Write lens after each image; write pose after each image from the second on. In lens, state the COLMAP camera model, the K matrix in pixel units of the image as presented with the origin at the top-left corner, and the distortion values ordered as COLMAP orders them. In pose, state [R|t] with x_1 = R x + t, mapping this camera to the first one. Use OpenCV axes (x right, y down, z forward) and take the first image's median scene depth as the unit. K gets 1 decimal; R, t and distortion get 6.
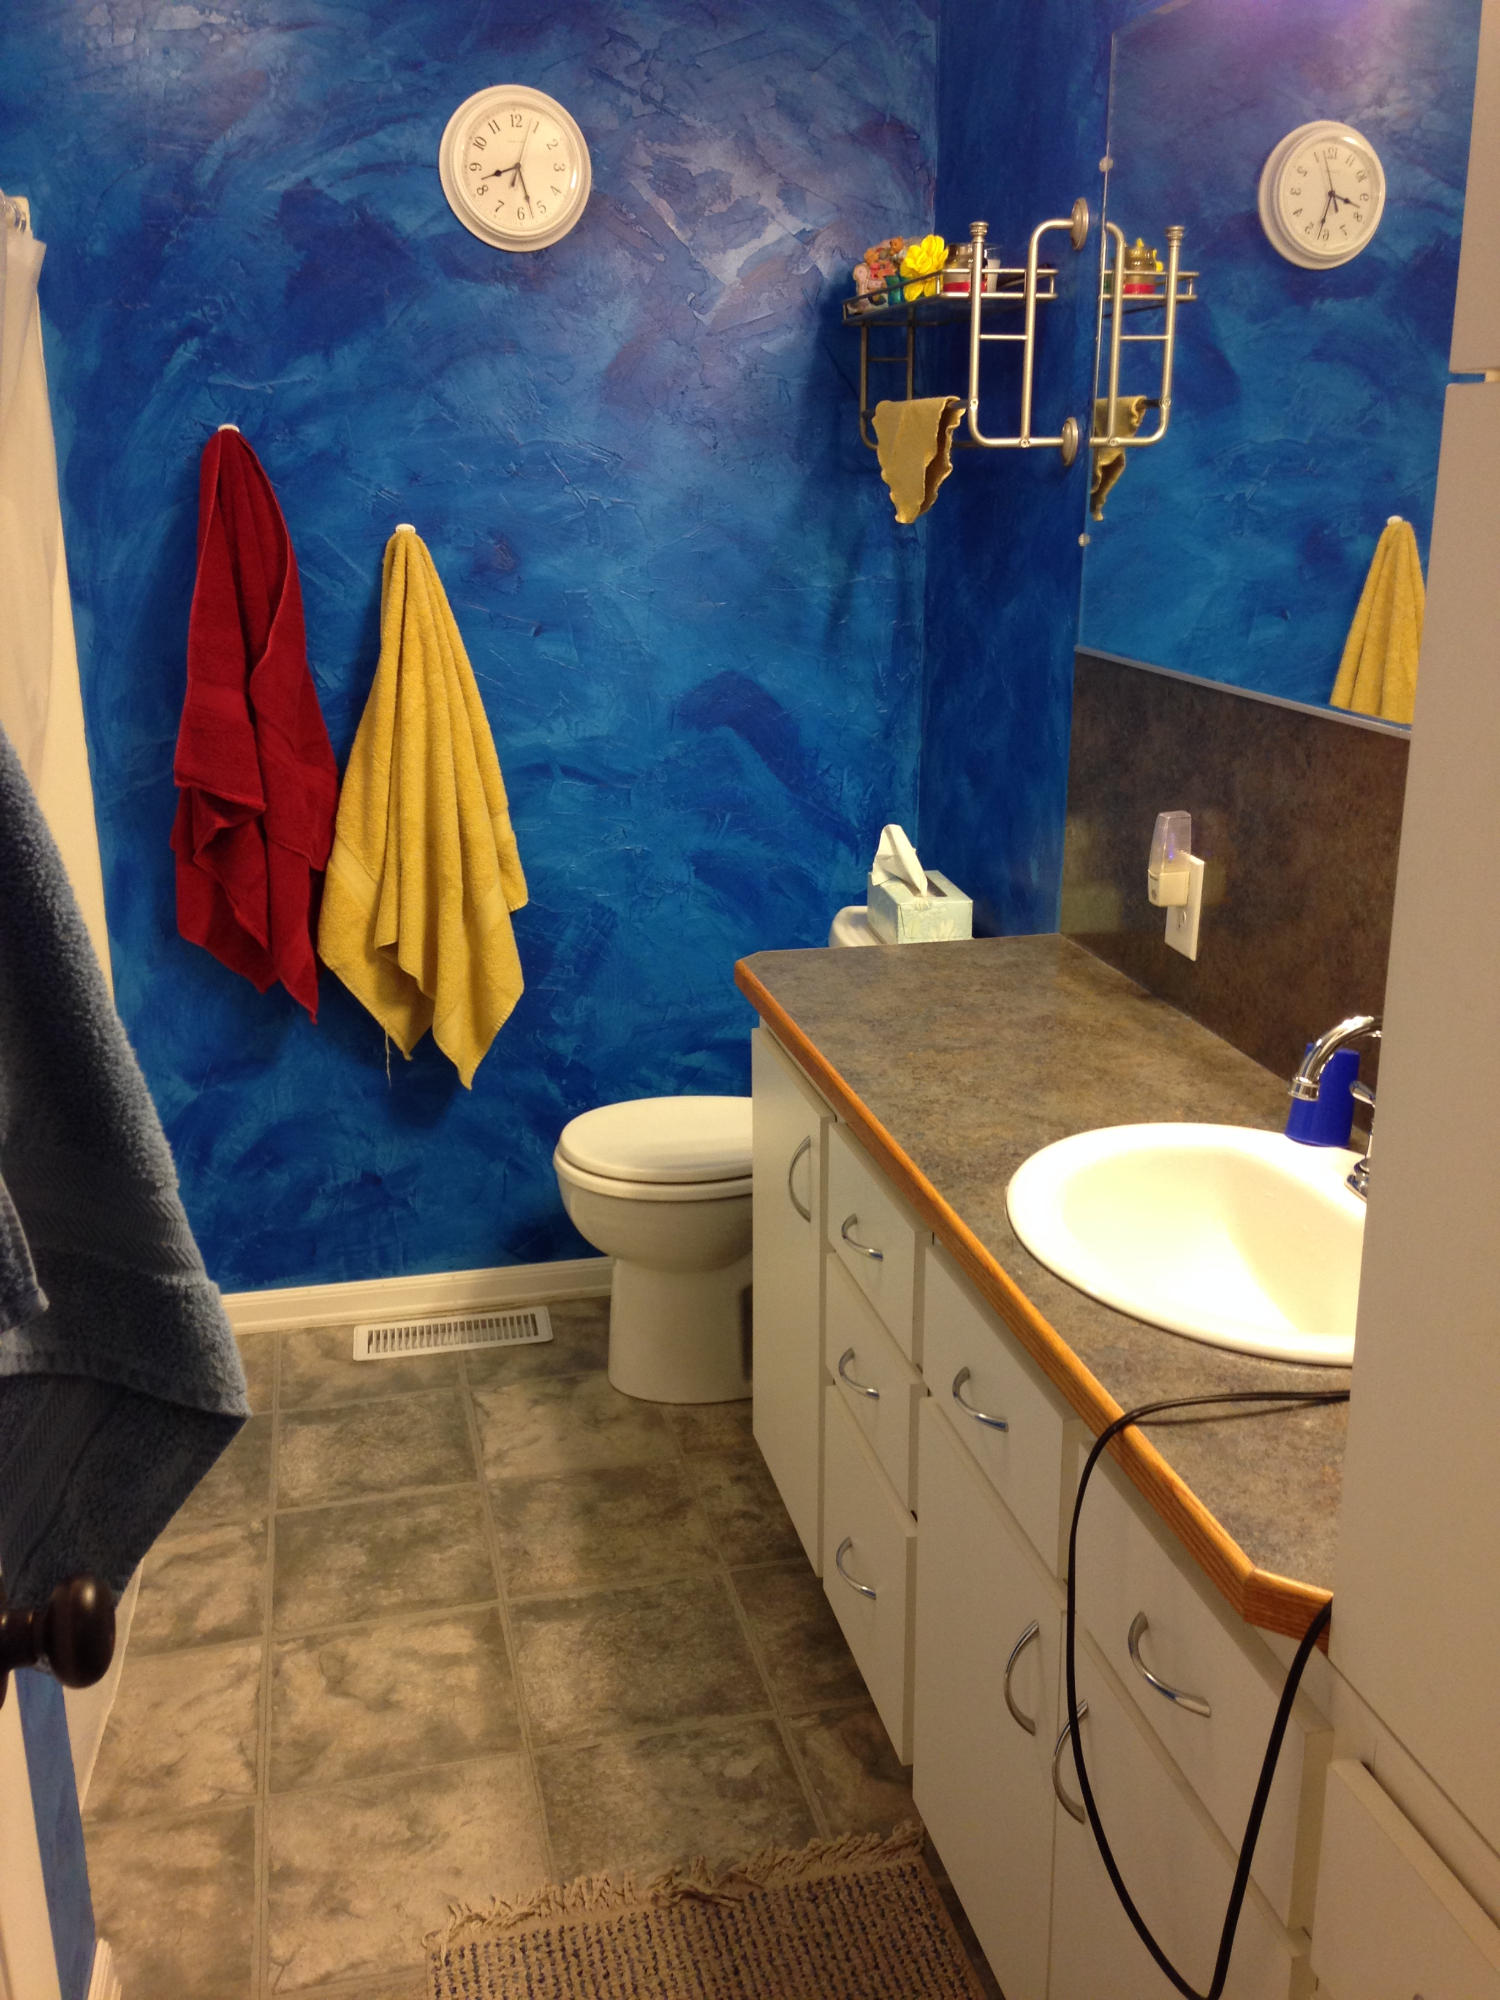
lens RADIAL K [[1843.4, 0, 757.6], [0, 1843.4, 1002.7], [0, 0, 1]] dist [0.041338, 0.000000]
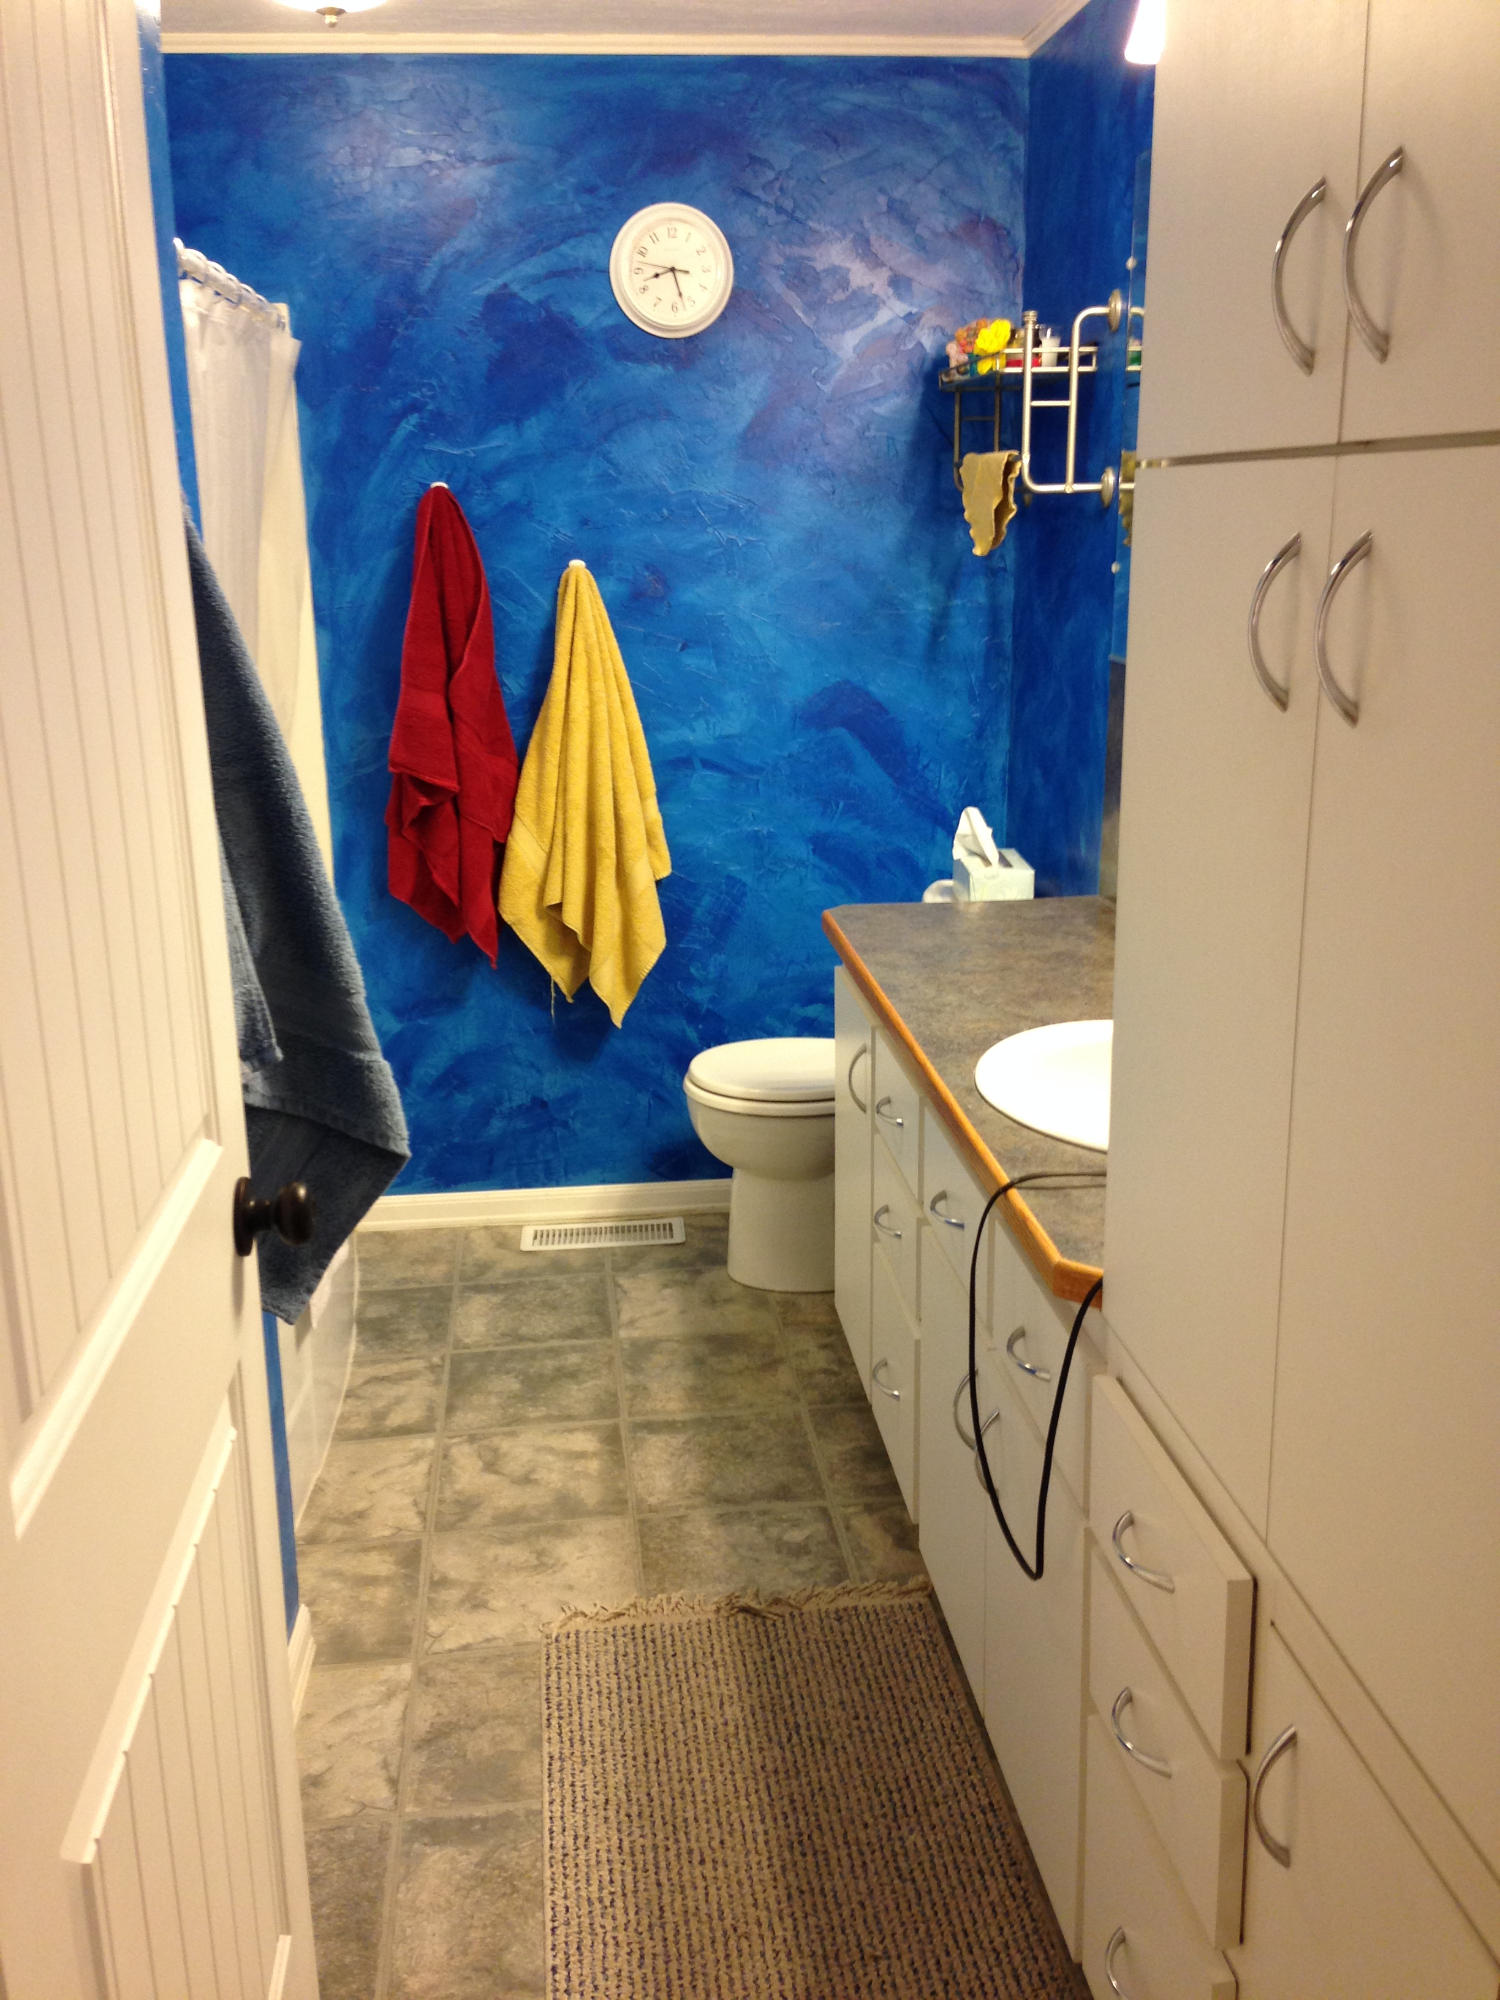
lens RADIAL K [[1843.4, 0, 743.5], [0, 1843.4, 1004.6], [0, 0, 1]] dist [0.041338, 0.000000]
pose [[0.992187, 0.020968, -0.122983, 0.076659], [-0.022984, 0.999623, -0.015000, 0.051539], [0.122622, 0.017709, 0.992295, -0.196347]]
